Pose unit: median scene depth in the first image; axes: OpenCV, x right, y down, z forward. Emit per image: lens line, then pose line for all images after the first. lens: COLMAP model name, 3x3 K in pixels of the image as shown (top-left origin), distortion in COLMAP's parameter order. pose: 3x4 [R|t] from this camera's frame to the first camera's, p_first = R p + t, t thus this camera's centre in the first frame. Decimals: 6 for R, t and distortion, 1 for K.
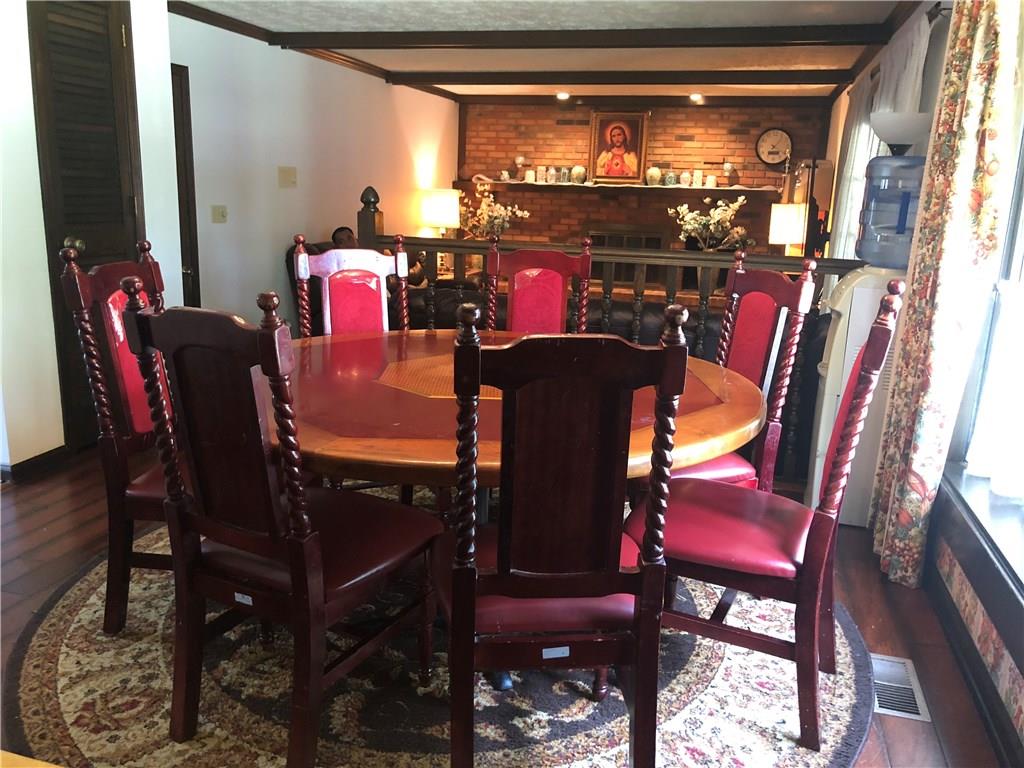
lens RADIAL K [[851.8, 0, 512.0], [0, 851.8, 384.0], [0, 0, 1]] dist [0.103914, -0.237190]
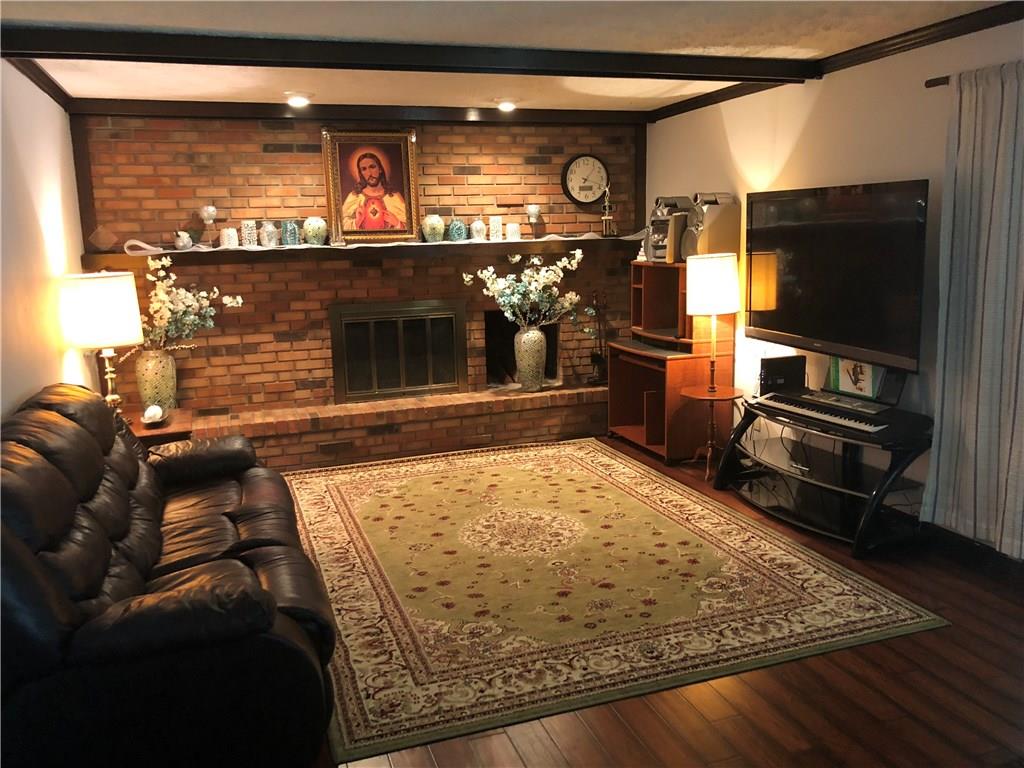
lens RADIAL K [[851.8, 0, 512.0], [0, 851.8, 384.0], [0, 0, 1]] dist [0.103914, -0.237190]
pose [[0.825047, -0.155495, 0.543248, -0.161163], [0.178624, 0.983863, 0.010332, -0.117649], [-0.536088, 0.088513, 0.839509, 0.416569]]
